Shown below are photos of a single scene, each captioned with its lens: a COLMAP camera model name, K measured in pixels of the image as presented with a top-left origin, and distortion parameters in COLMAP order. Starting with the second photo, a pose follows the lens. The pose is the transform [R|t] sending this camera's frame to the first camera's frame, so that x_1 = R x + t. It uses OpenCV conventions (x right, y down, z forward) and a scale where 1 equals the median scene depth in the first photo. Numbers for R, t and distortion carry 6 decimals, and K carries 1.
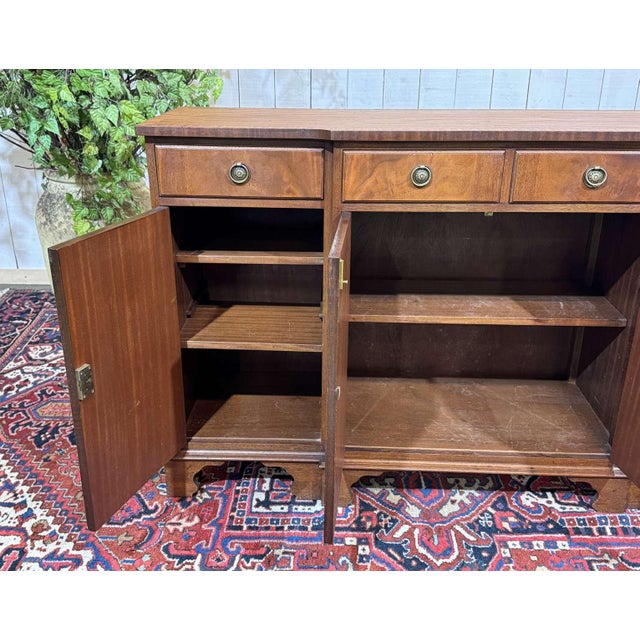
lens RADIAL K [[681.7, 0, 320.0], [0, 681.7, 320.0], [0, 0, 1]] dist [0.193314, -0.459642]
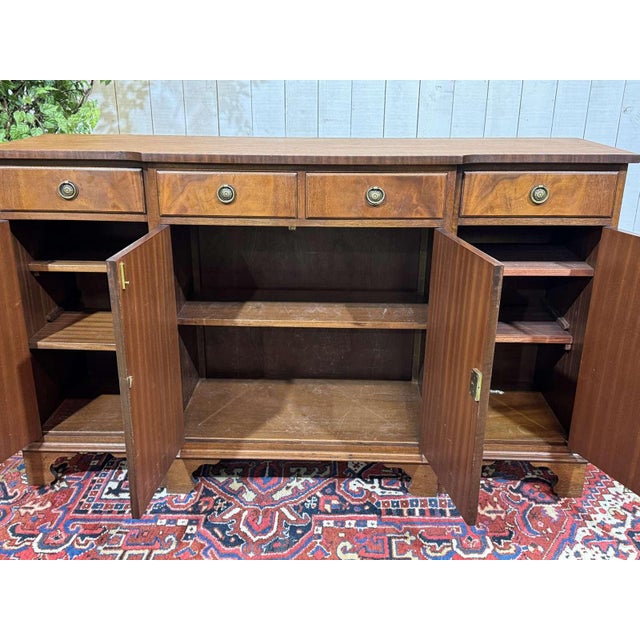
lens RADIAL K [[661.7, 0, 317.8], [0, 661.7, 323.5], [0, 0, 1]] dist [0.160276, -0.331883]
pose [[0.999997, -0.000649, 0.002291, 0.248146], [0.000715, 0.999586, -0.028753, 0.031347], [-0.002271, 0.028755, 0.999584, -0.081128]]
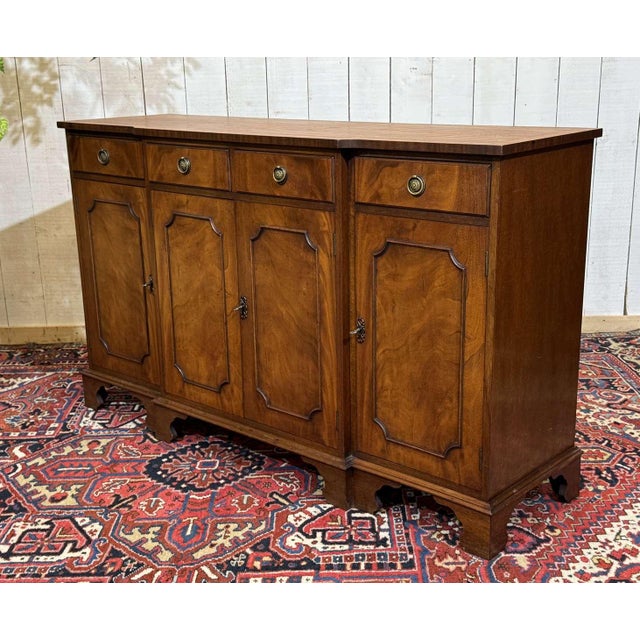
lens RADIAL K [[924.8, 0, 314.9], [0, 924.8, 321.8], [0, 0, 1]] dist [0.196734, -0.477586]
pose [[0.999519, -0.029917, -0.008185, 0.363141], [0.028920, 0.994297, -0.102646, 0.101762], [0.011209, 0.102360, 0.994684, -0.284164]]
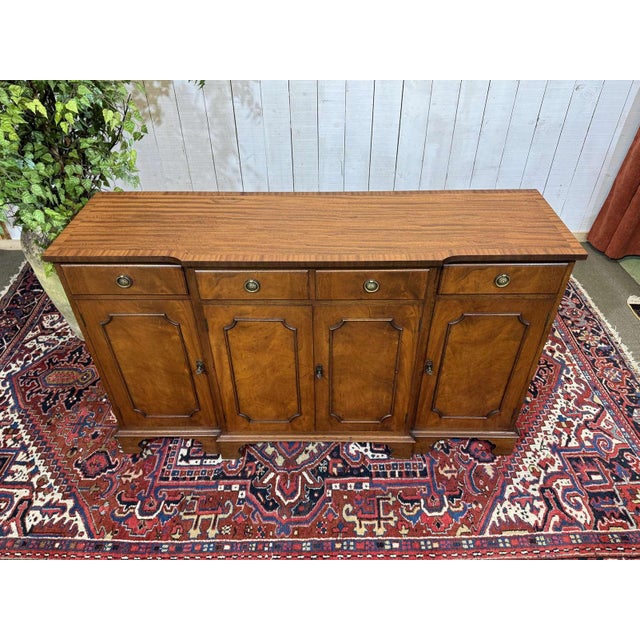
lens RADIAL K [[487.0, 0, 321.4], [0, 487.0, 324.3], [0, 0, 1]] dist [0.073212, -0.120308]
pose [[0.999651, -0.025519, 0.006876, 0.236056], [0.022481, 0.957827, 0.286466, -0.350867], [-0.013896, -0.286211, 0.958066, 0.012257]]
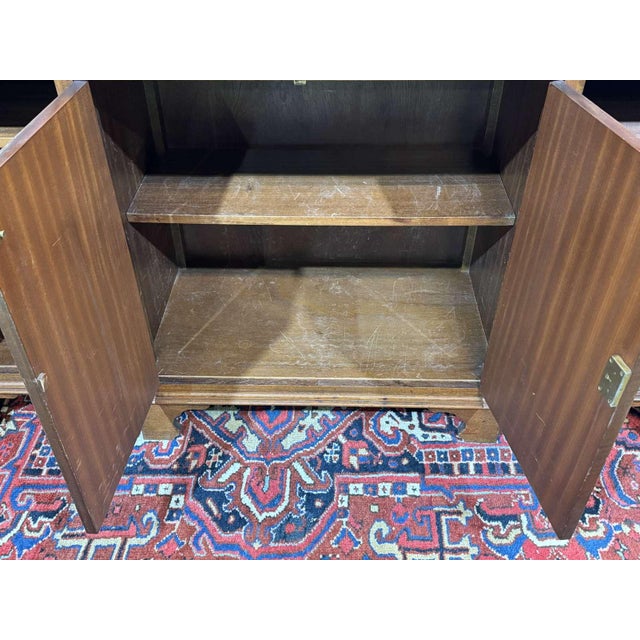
lens RADIAL K [[638.3, 0, 318.6], [0, 638.3, 328.5], [0, 0, 1]] dist [0.128308, -0.245224]
pose [[0.999879, -0.015311, -0.002813, 0.227475], [0.015422, 0.949620, 0.313023, -0.107260], [-0.002122, -0.313028, 0.949742, 0.296834]]
